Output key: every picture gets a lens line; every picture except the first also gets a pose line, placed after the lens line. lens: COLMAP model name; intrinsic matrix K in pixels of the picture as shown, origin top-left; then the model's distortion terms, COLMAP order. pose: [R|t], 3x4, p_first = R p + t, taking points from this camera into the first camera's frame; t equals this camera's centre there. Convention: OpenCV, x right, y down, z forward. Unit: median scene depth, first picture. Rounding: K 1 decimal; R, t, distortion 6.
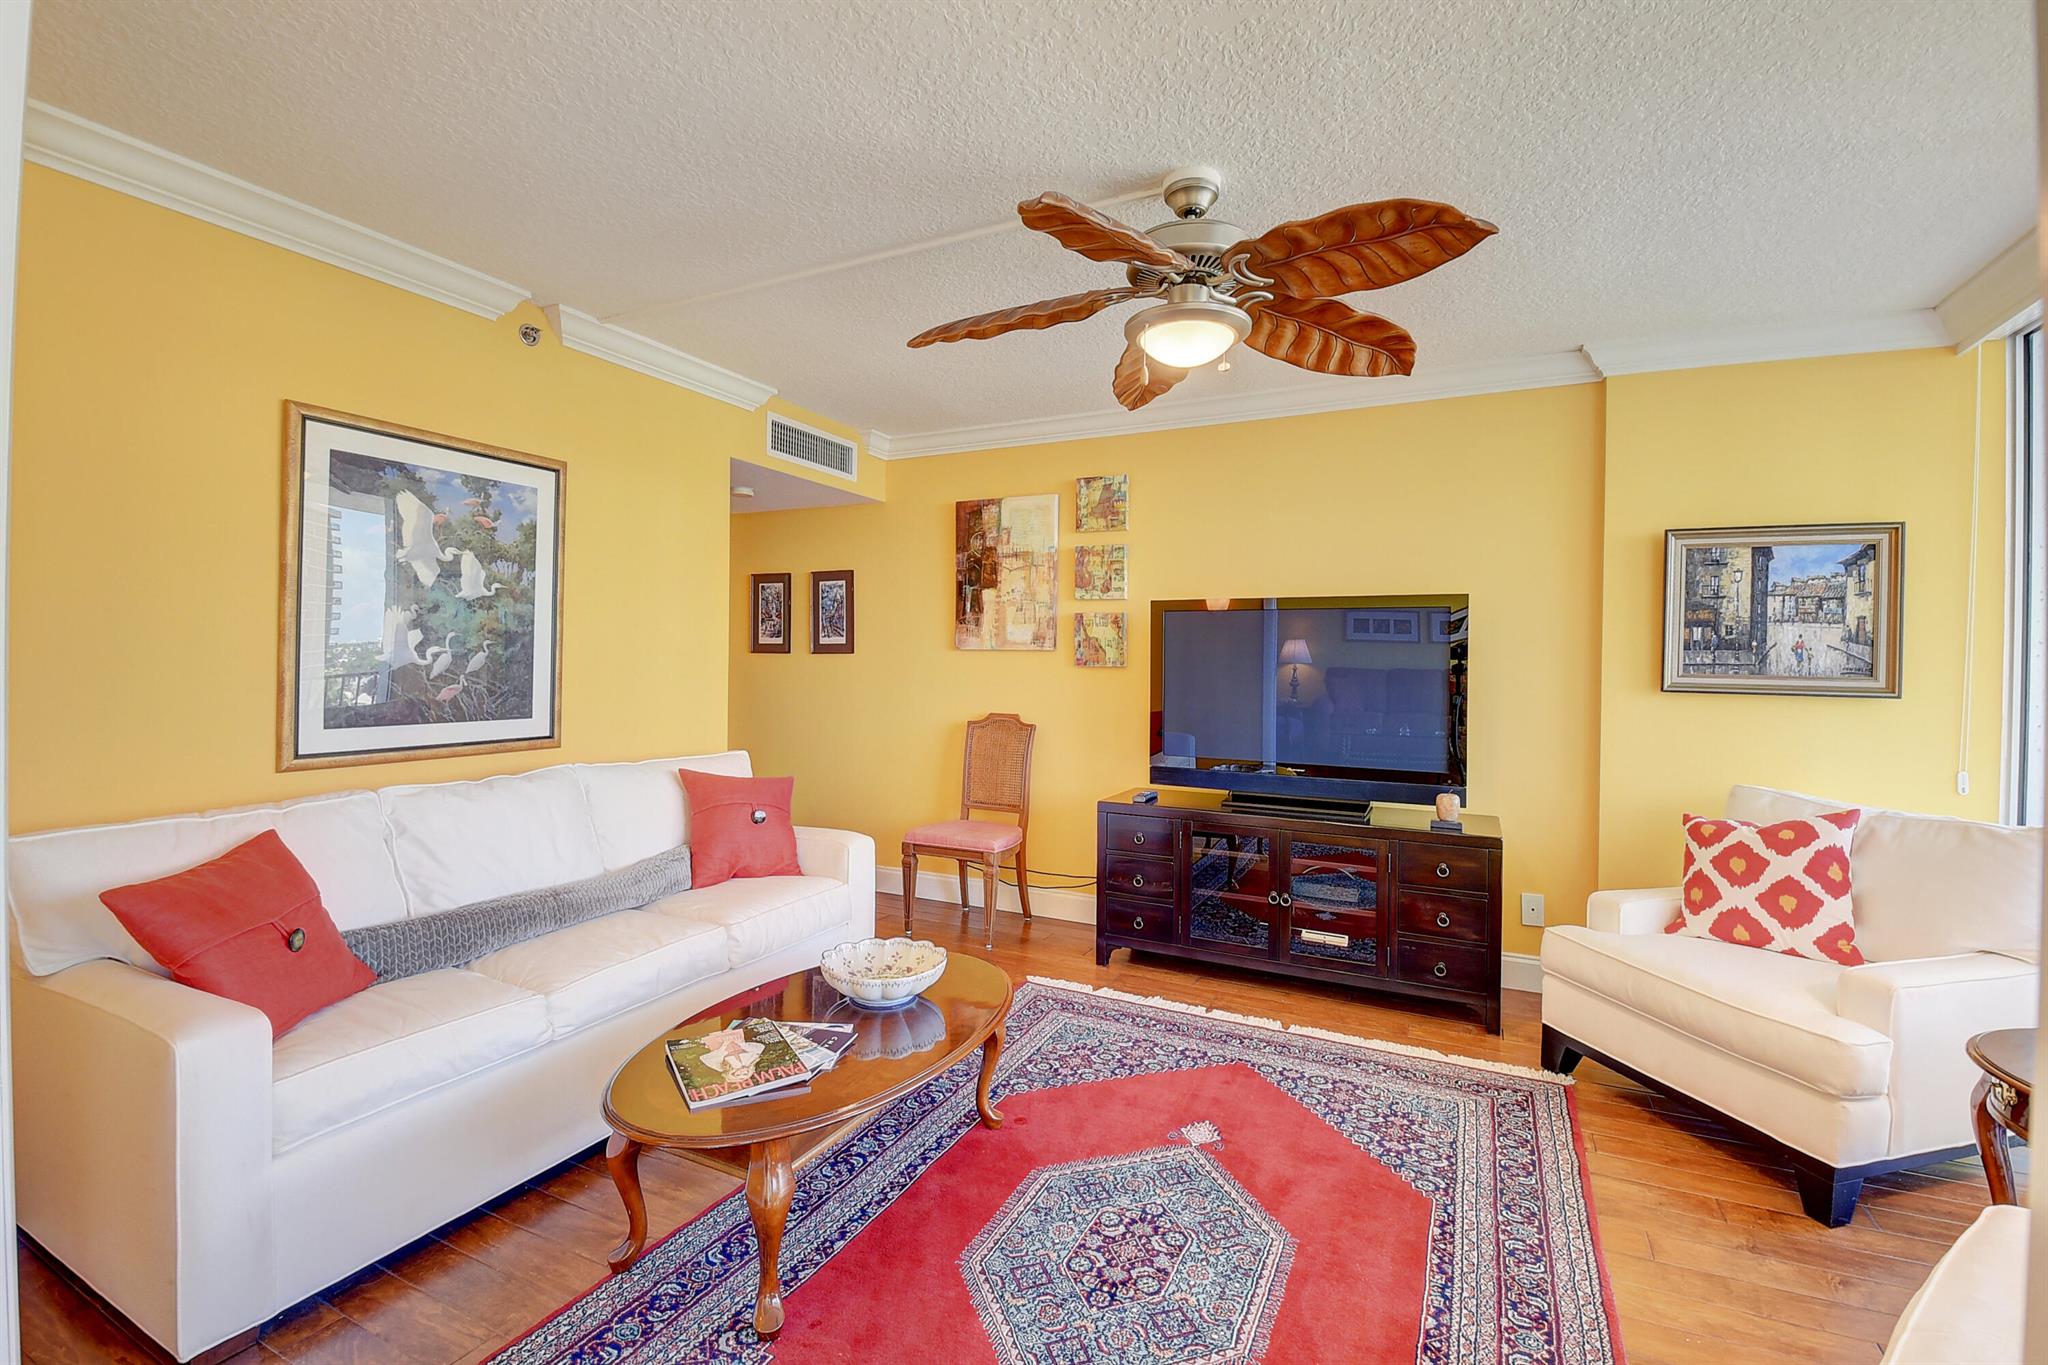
lens RADIAL K [[903.6, 0, 1014.1], [0, 903.6, 661.6], [0, 0, 1]] dist [-0.000582, -0.015288]
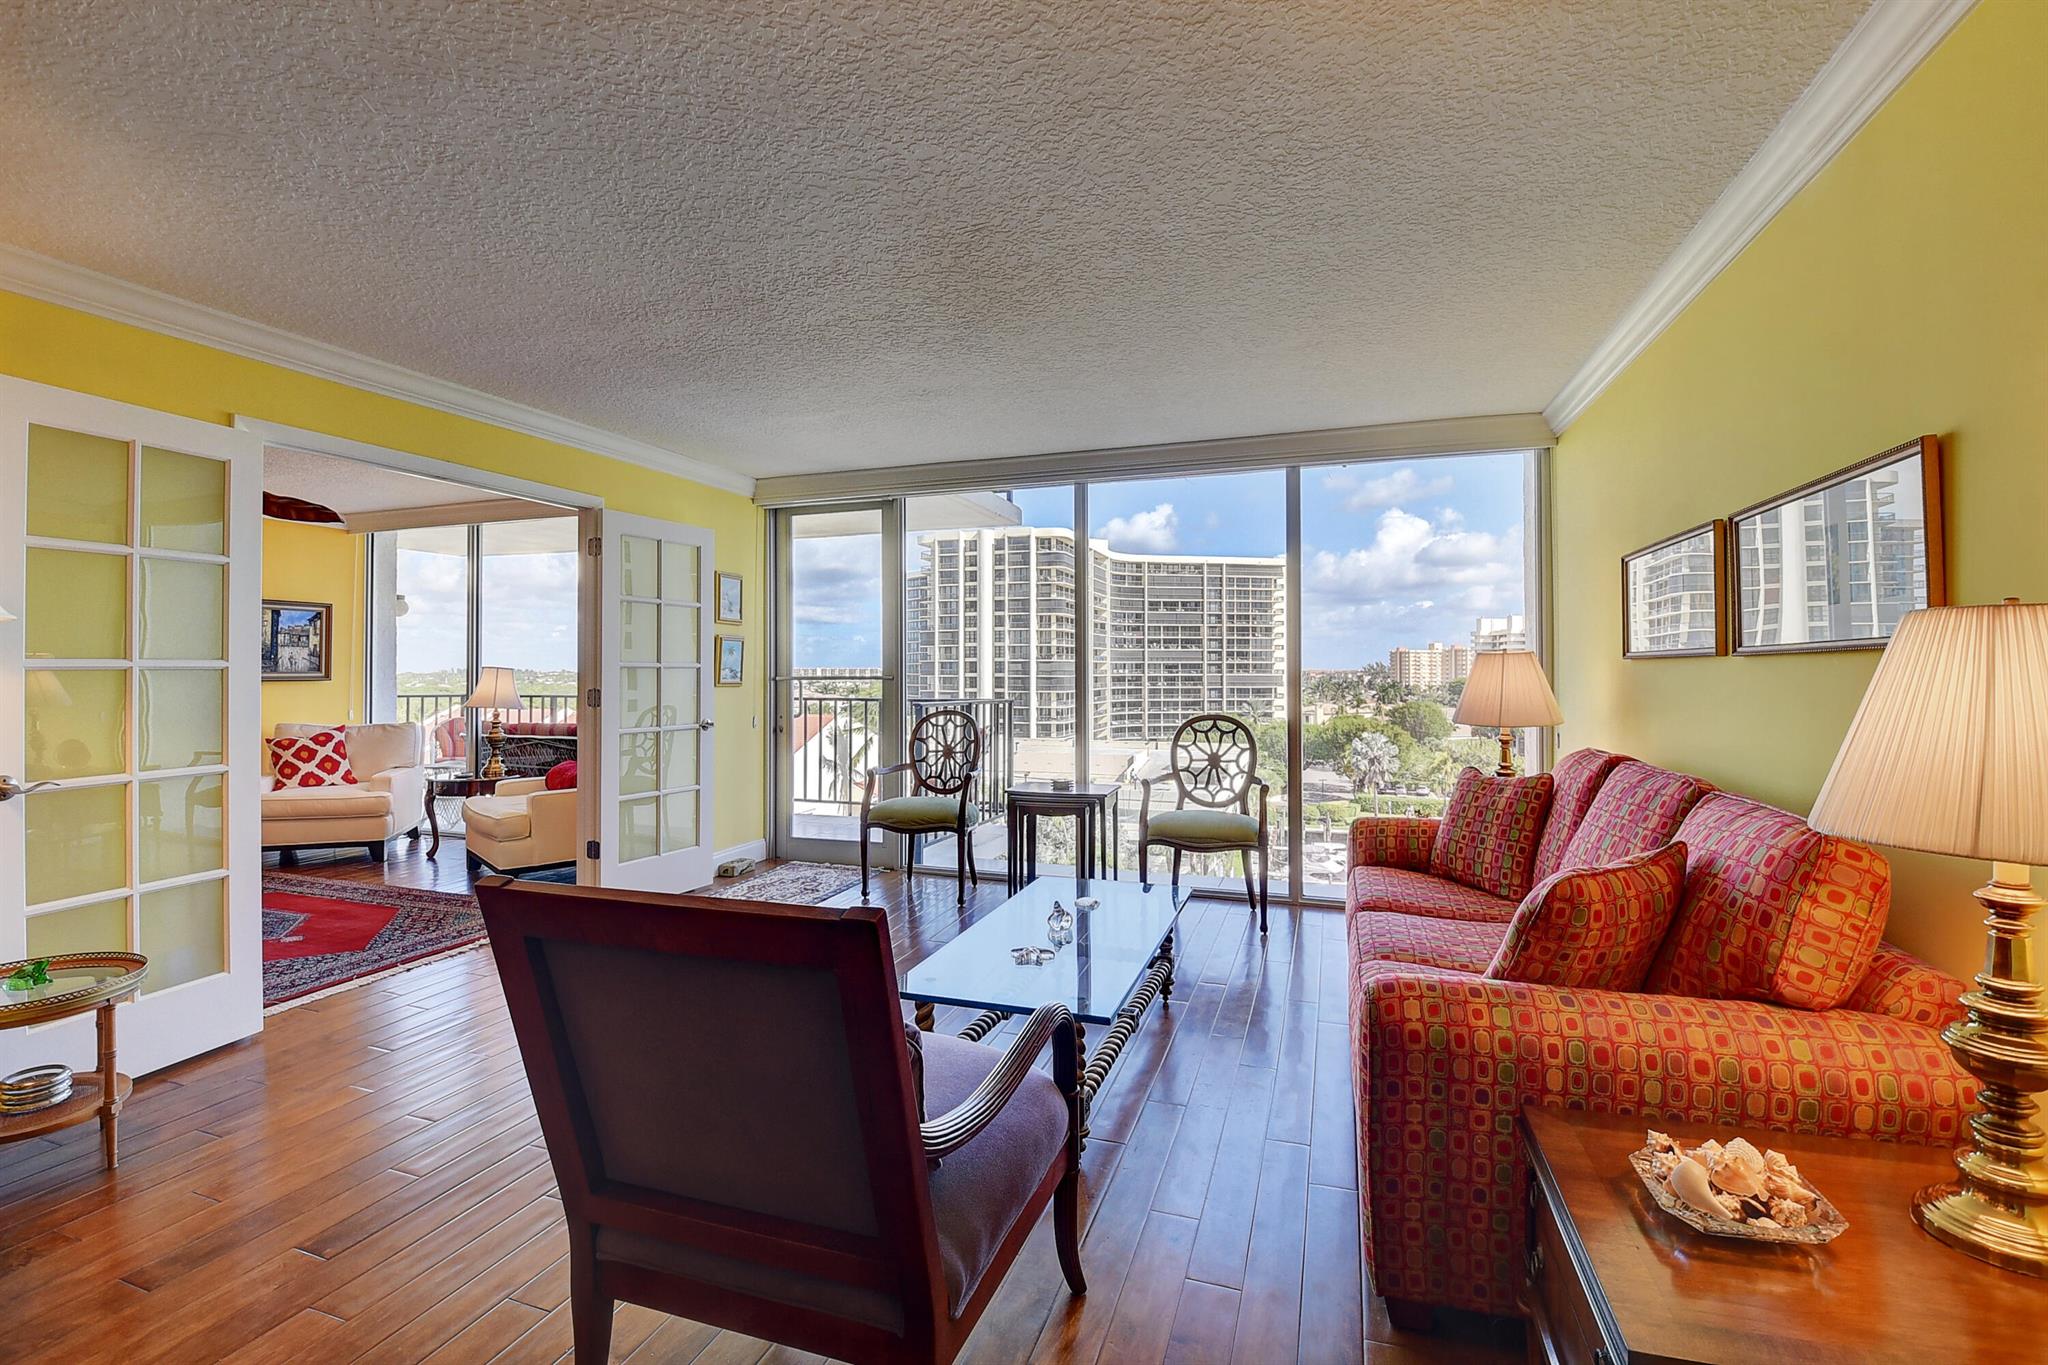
lens RADIAL K [[903.6, 0, 1025.2], [0, 903.6, 654.3], [0, 0, 1]] dist [-0.000582, -0.015288]
pose [[-0.133321, -0.001866, 0.991071, -1.557414], [0.003528, 0.999991, 0.002358, -0.025922], [-0.991067, 0.003811, -0.133314, -0.476925]]
